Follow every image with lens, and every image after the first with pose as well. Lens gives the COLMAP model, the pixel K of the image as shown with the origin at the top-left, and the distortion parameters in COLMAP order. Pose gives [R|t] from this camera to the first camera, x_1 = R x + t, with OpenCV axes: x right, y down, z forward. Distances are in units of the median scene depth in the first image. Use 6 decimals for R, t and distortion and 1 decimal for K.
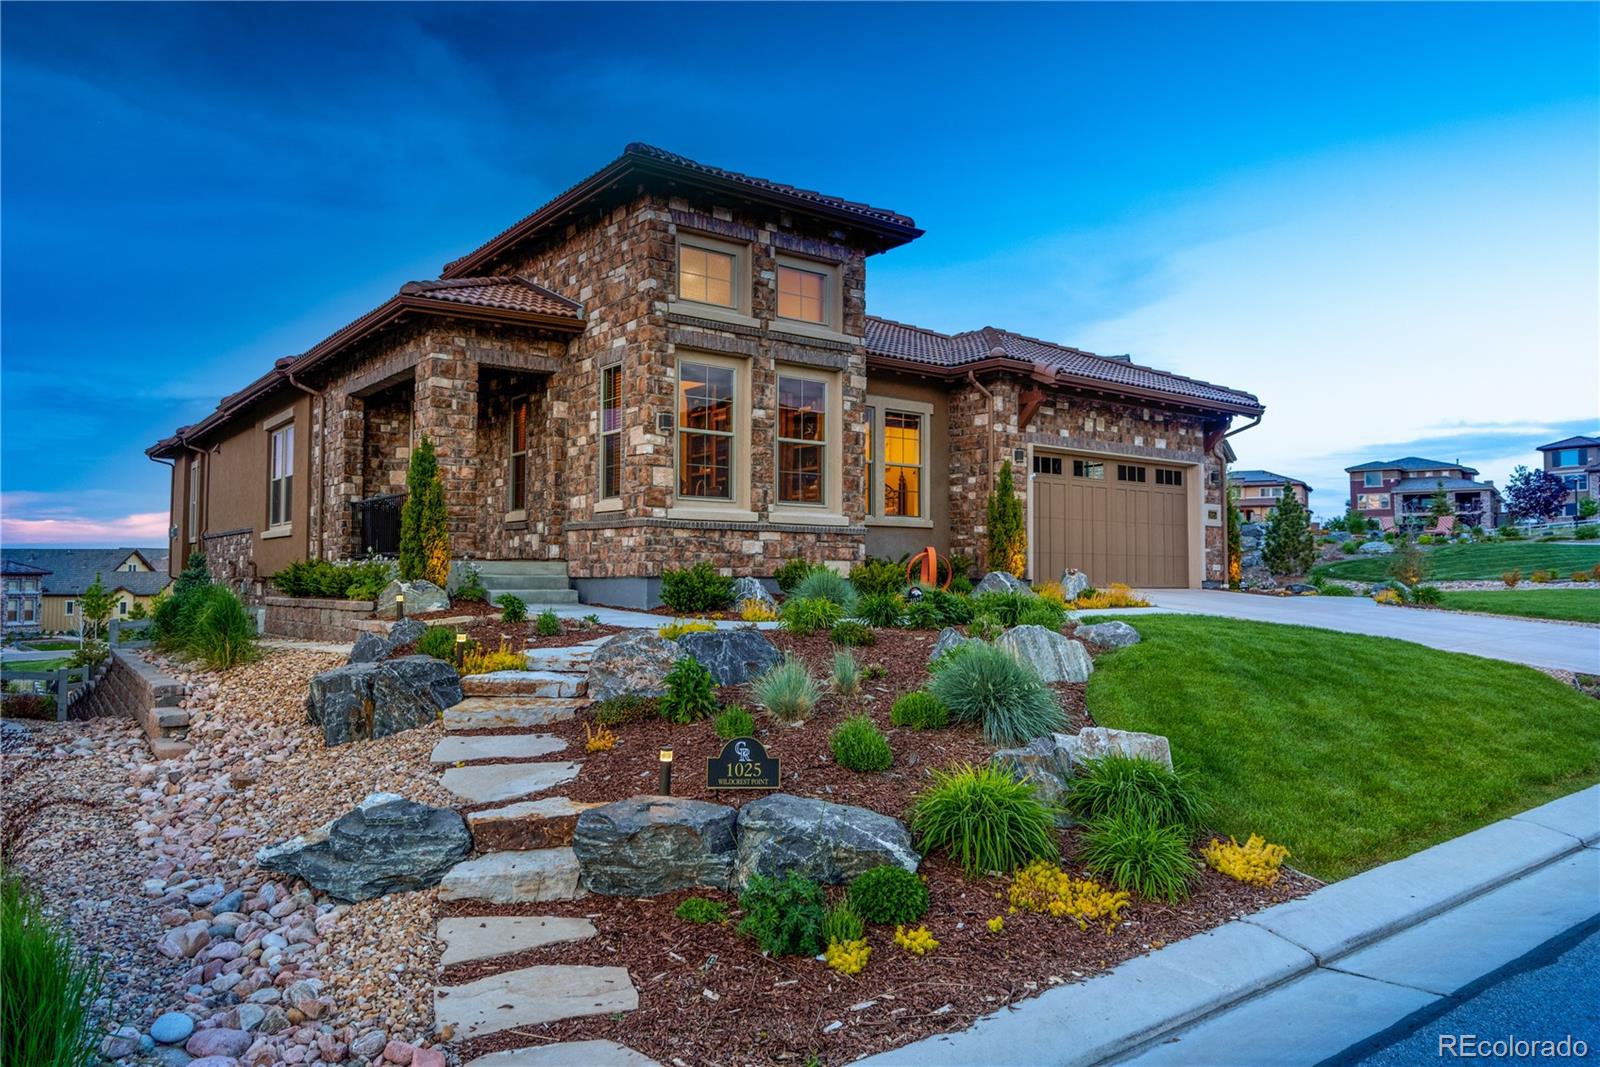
lens RADIAL K [[1081.6, 0, 799.5], [0, 1081.6, 534.8], [0, 0, 1]] dist [0.003870, 0.000319]
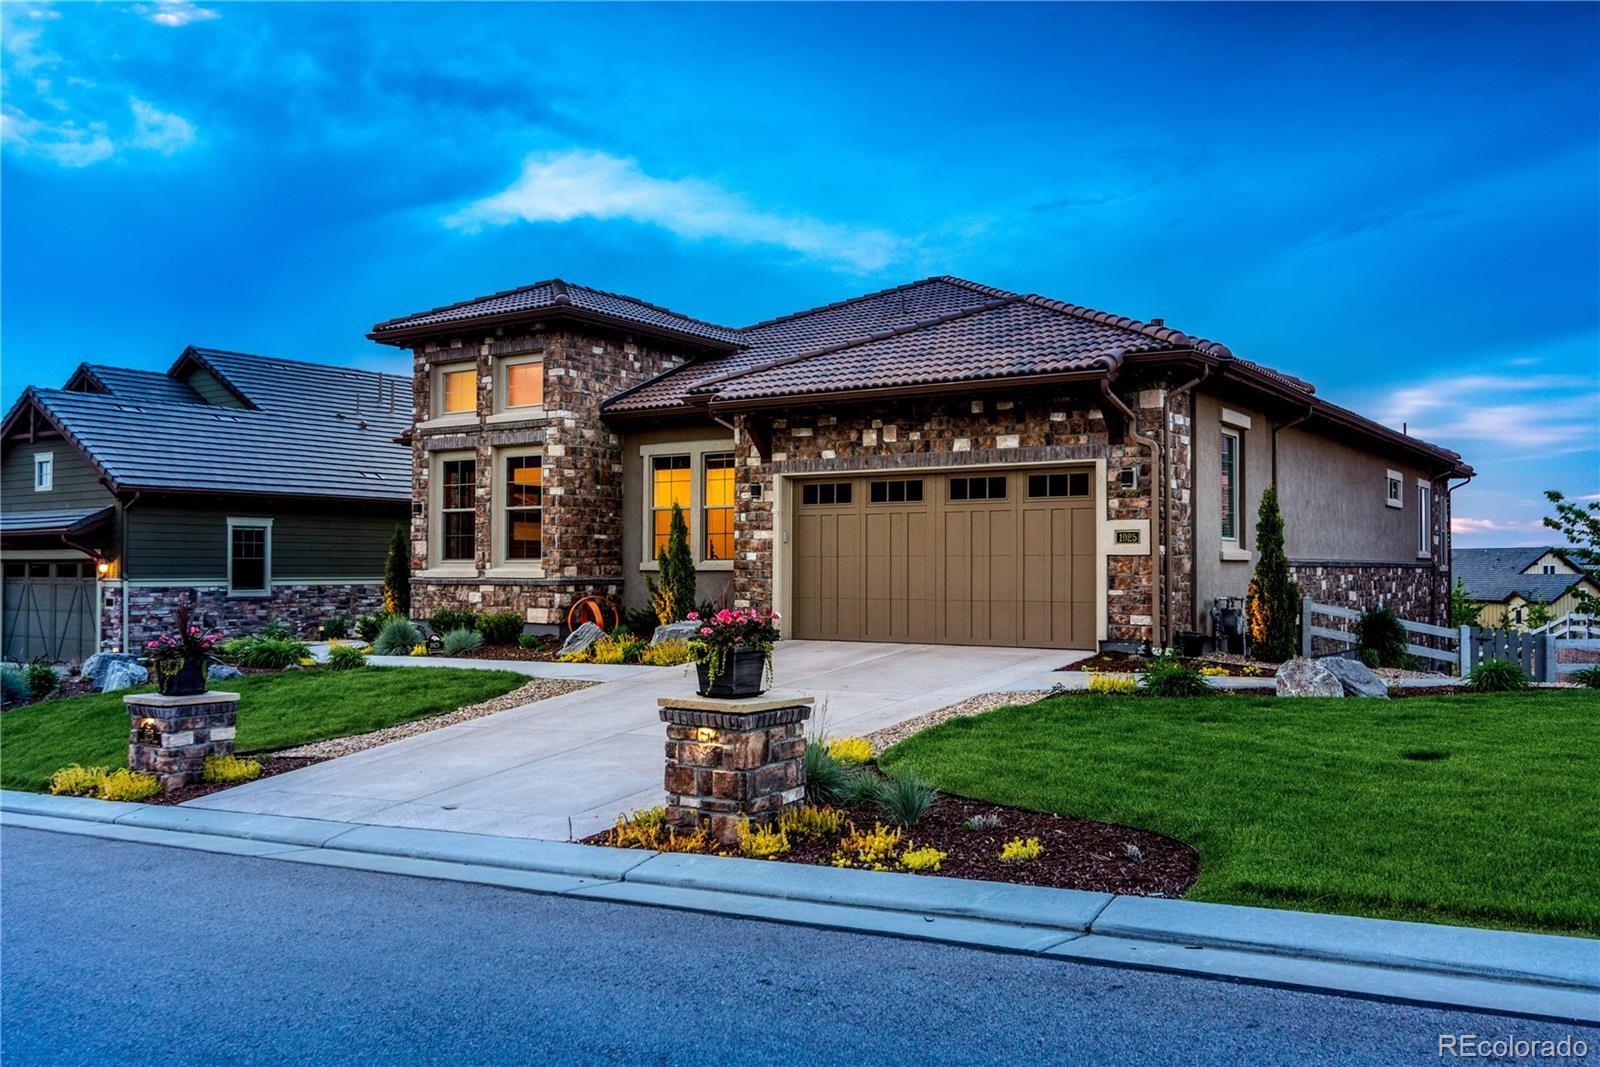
lens RADIAL K [[1379.5, 0, 799.5], [0, 1379.5, 536.2], [0, 0, 1]] dist [-0.003929, 0.000436]
pose [[0.331200, -0.026526, -0.943188, 1.519309], [0.039614, 0.999114, -0.014188, -0.021017], [0.942729, -0.032665, 0.331957, 0.769308]]
